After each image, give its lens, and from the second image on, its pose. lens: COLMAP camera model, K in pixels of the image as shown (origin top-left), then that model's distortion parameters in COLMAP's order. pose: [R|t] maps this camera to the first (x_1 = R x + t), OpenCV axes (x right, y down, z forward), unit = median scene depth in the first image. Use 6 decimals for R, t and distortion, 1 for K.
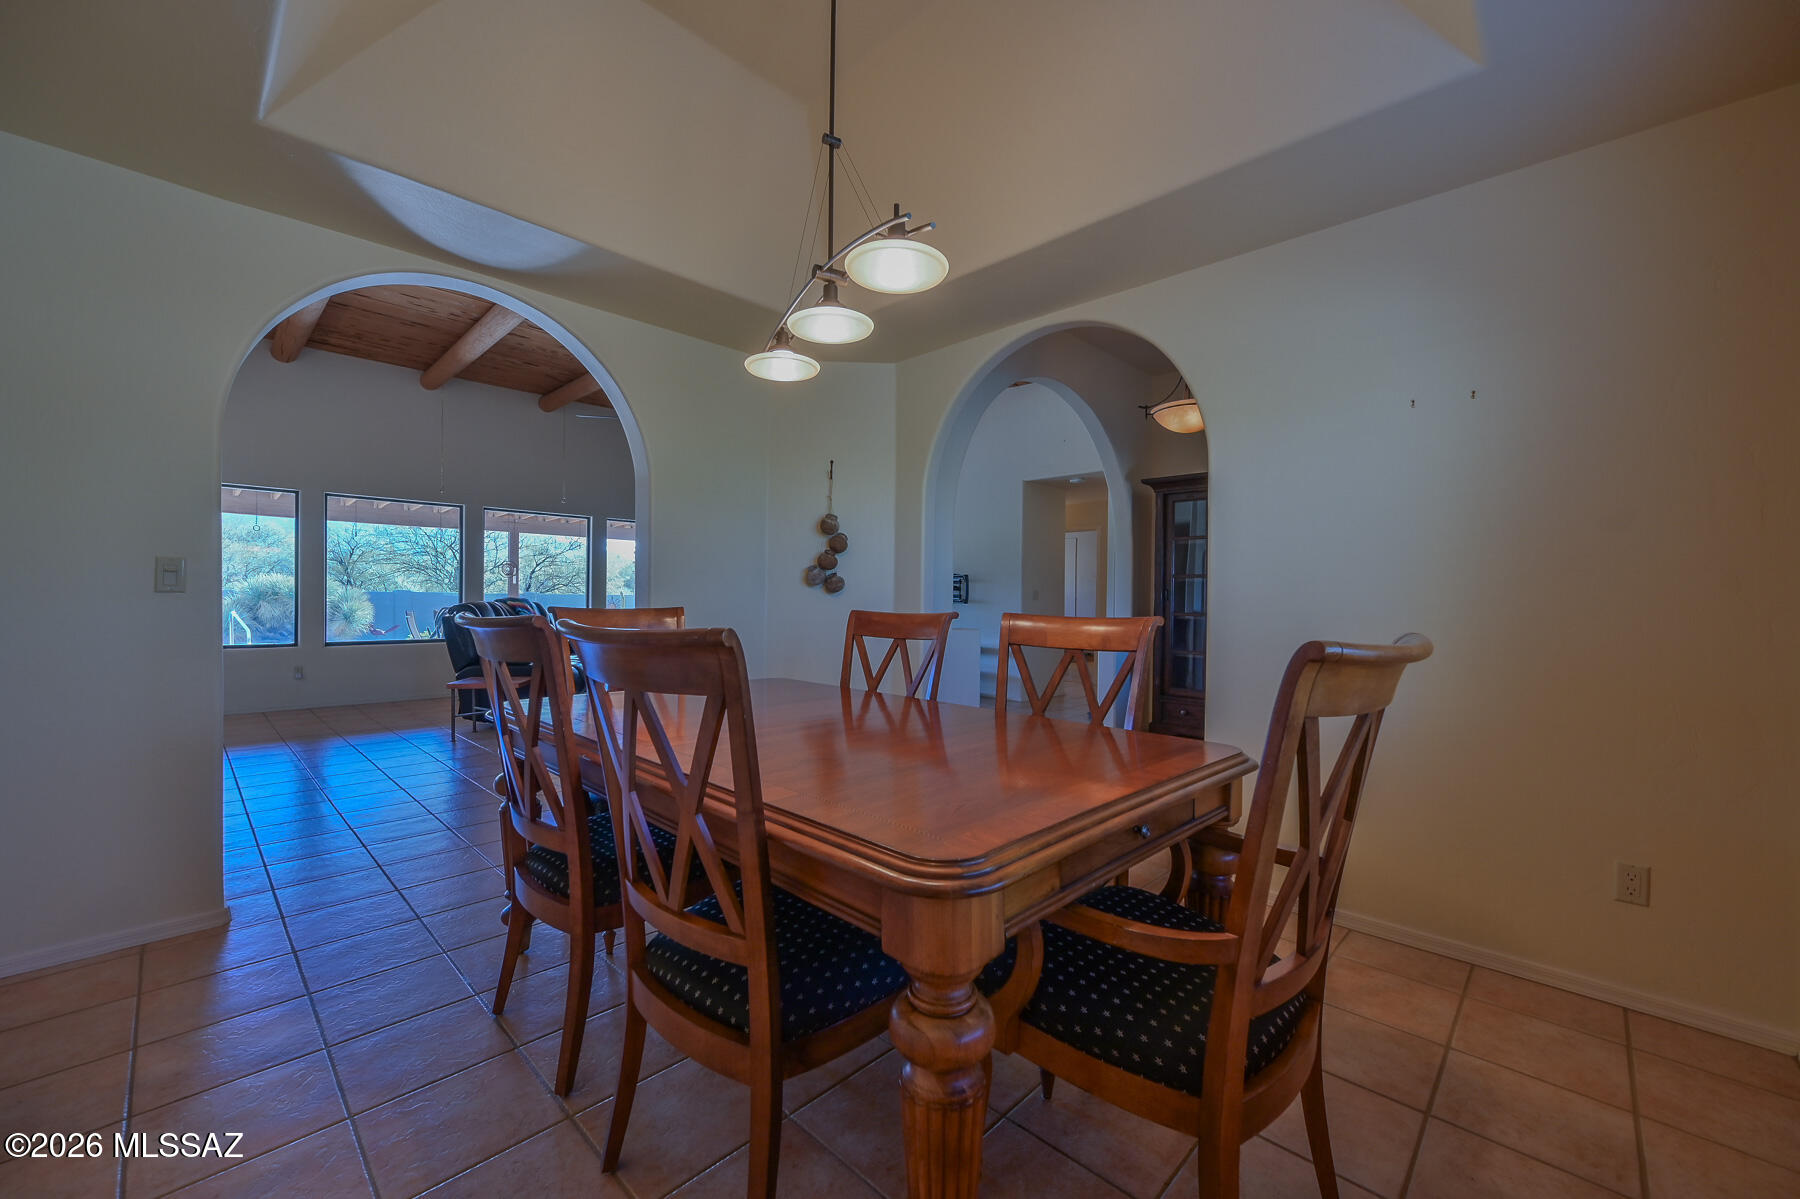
lens RADIAL K [[704.0, 0, 903.8], [0, 704.0, 601.0], [0, 0, 1]] dist [0.001720, 0.000042]
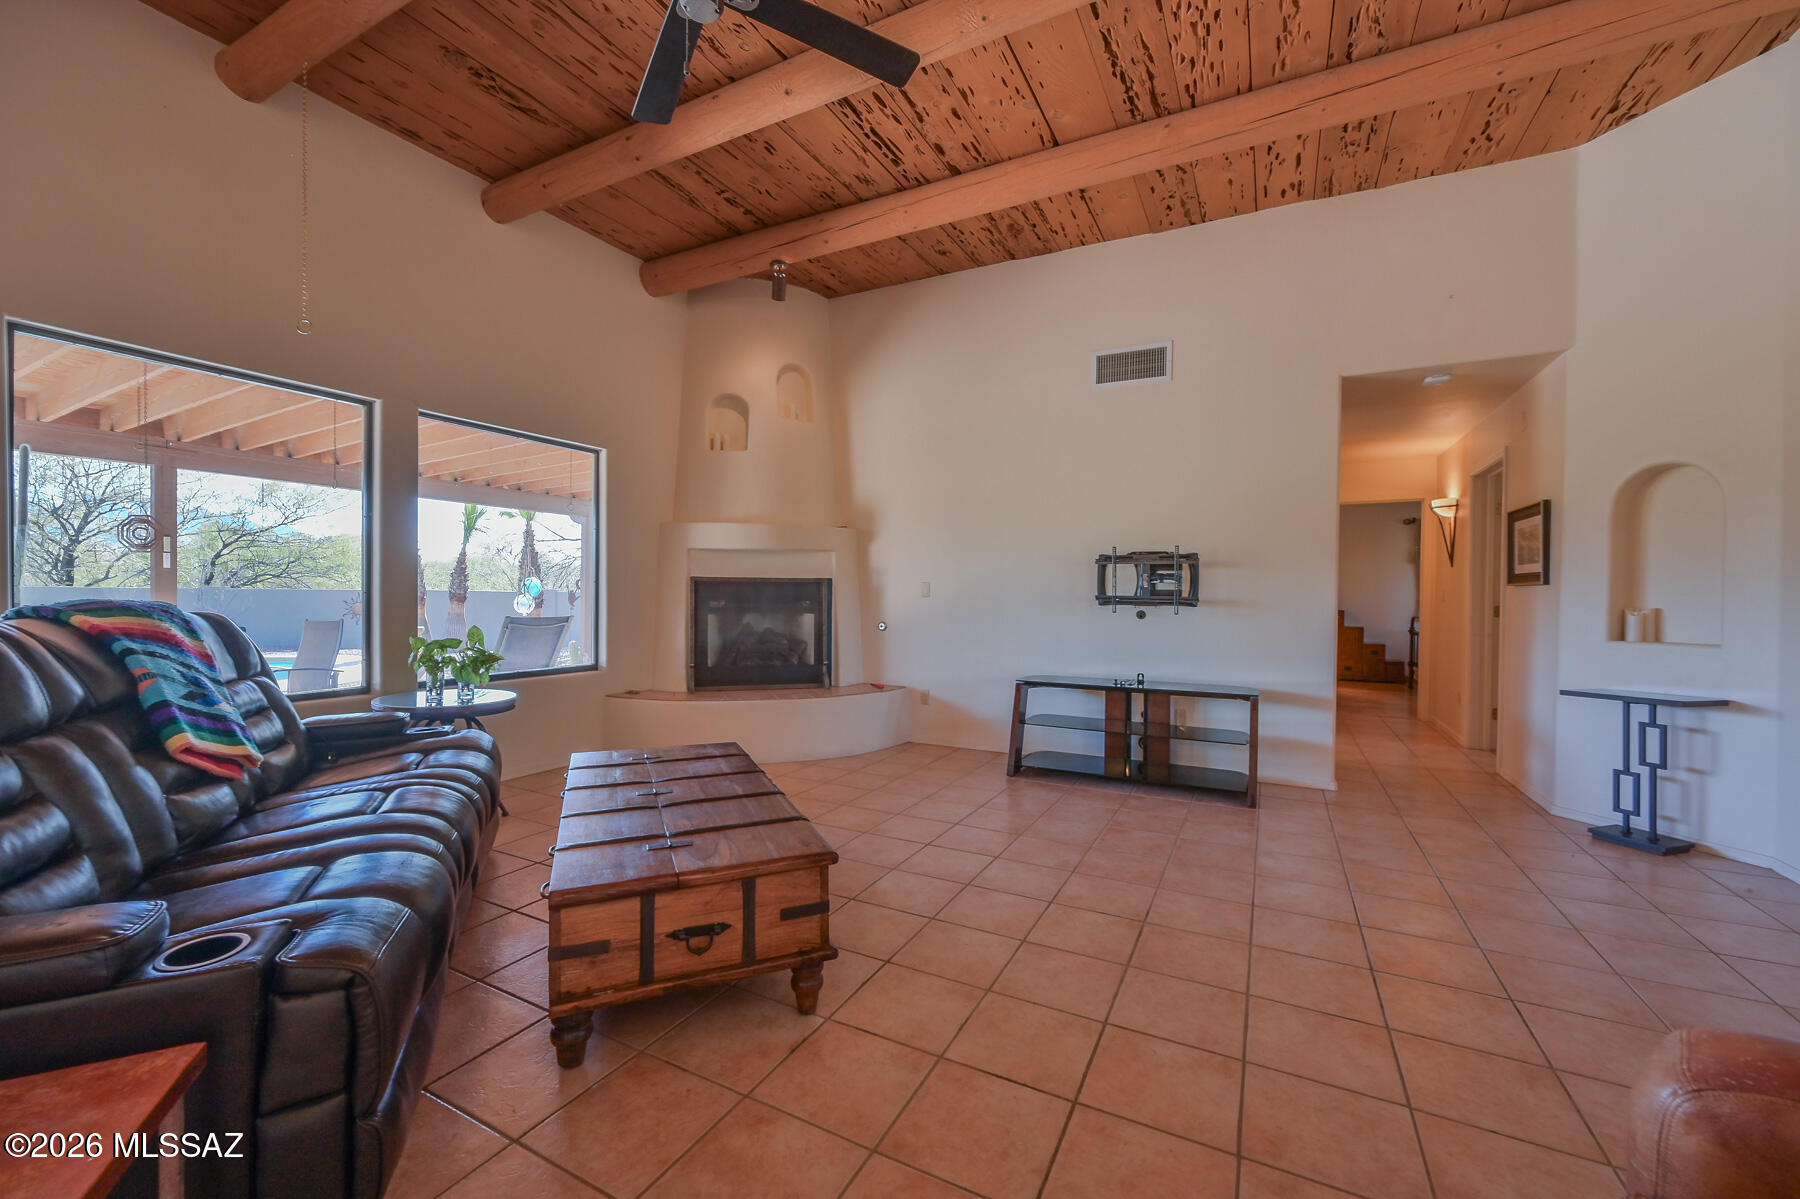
lens RADIAL K [[704.0, 0, 896.8], [0, 704.0, 597.9], [0, 0, 1]] dist [0.001720, 0.000042]
pose [[0.961149, -0.002099, 0.276022, -0.278277], [0.001873, 0.999998, 0.001082, -0.003981], [-0.276024, -0.000523, 0.961151, 0.542041]]
